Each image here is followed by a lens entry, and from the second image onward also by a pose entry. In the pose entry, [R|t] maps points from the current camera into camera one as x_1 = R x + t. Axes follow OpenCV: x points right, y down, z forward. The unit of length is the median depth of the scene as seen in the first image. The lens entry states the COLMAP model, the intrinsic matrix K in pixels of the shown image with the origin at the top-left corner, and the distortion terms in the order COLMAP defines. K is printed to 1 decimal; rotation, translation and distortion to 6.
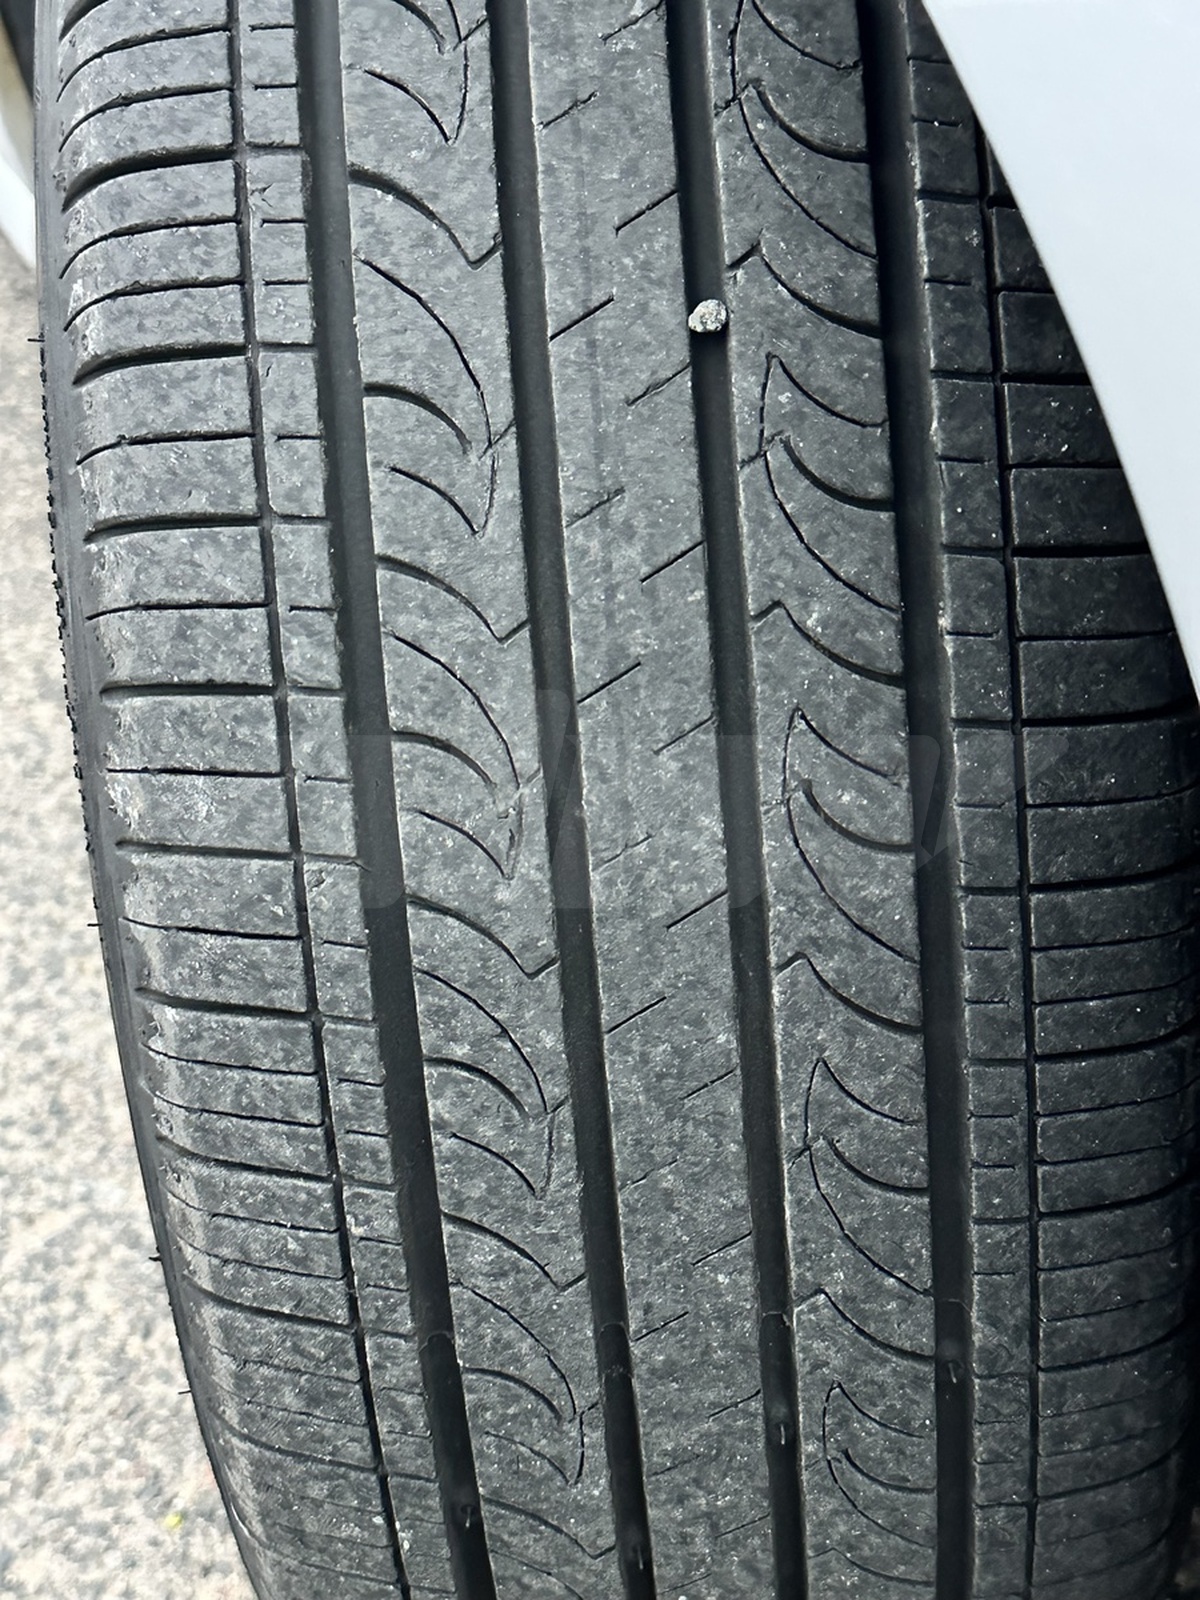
lens RADIAL K [[2182.3, 0, 604.4], [0, 2182.3, 798.7], [0, 0, 1]] dist [0.155192, 0.000000]
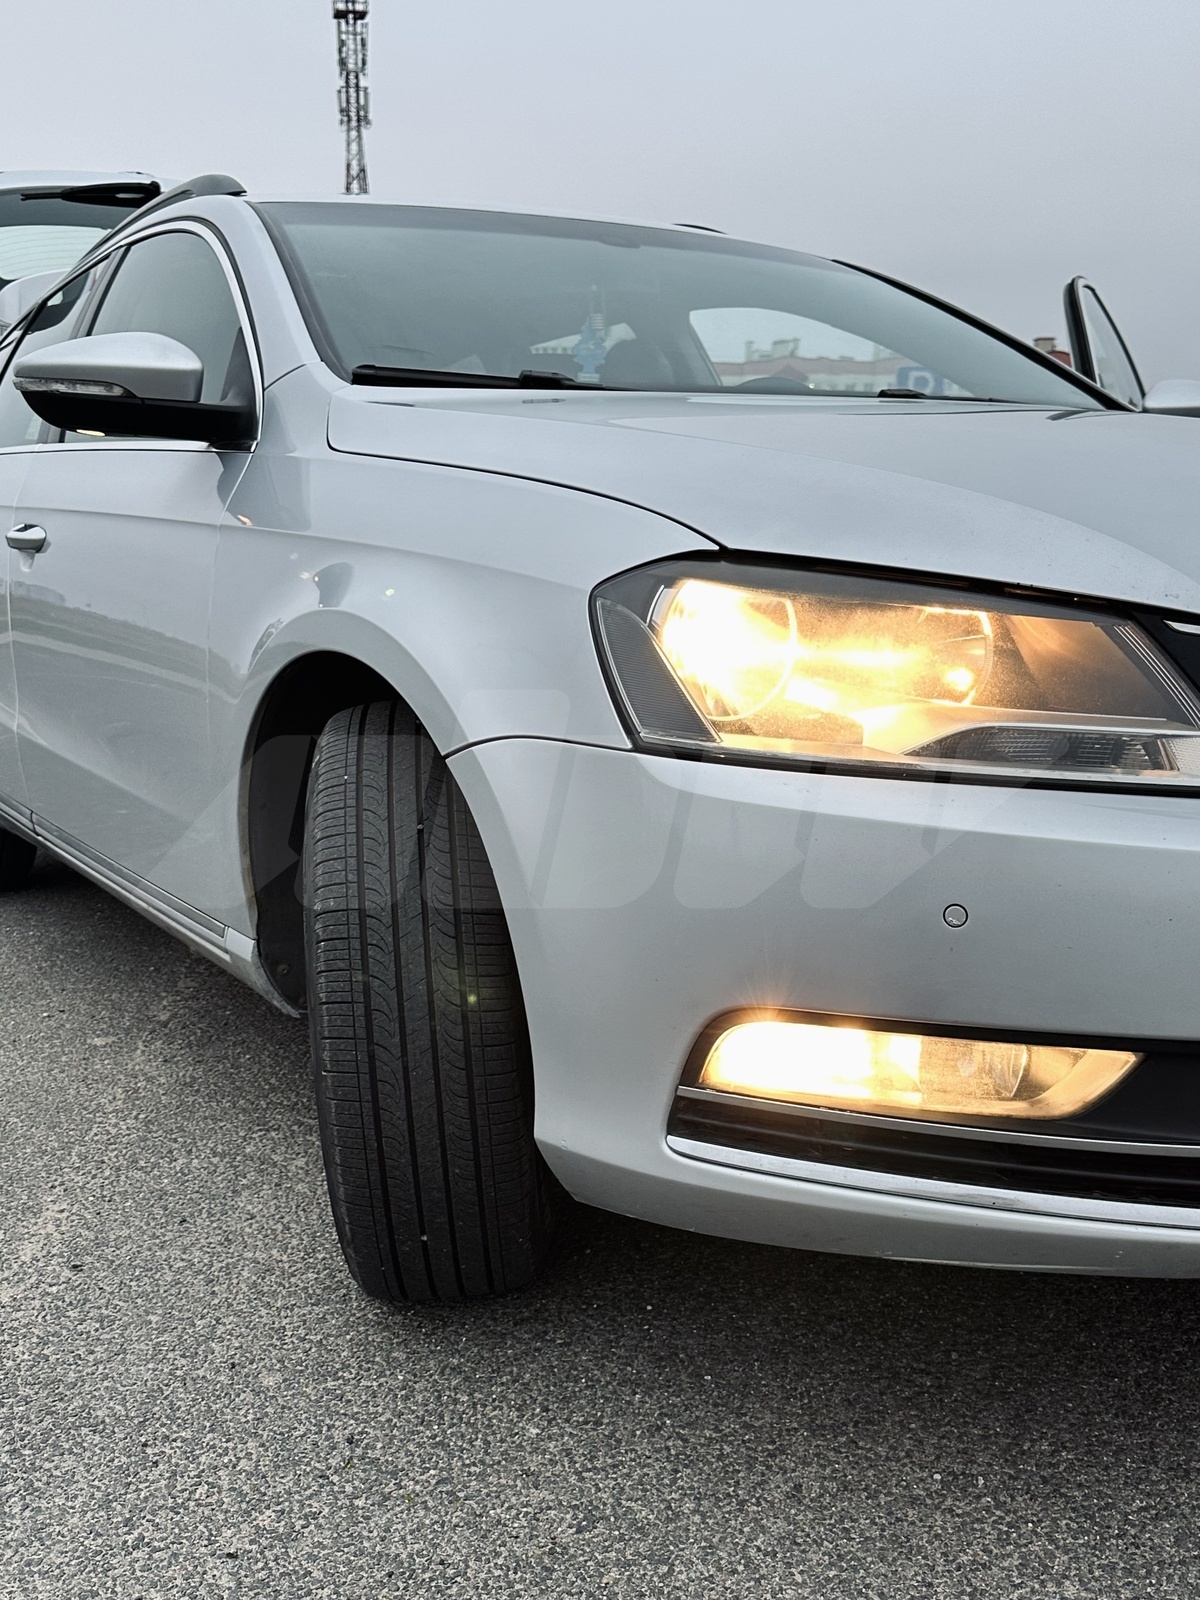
lens RADIAL K [[1682.0, 0, 598.6], [0, 1682.0, 799.3], [0, 0, 1]] dist [-0.000316, 0.000000]
pose [[0.998815, 0.003633, 0.048523, 0.309601], [0.022634, 0.848072, -0.529397, 2.177419], [-0.043074, 0.529869, 0.846985, -2.993177]]
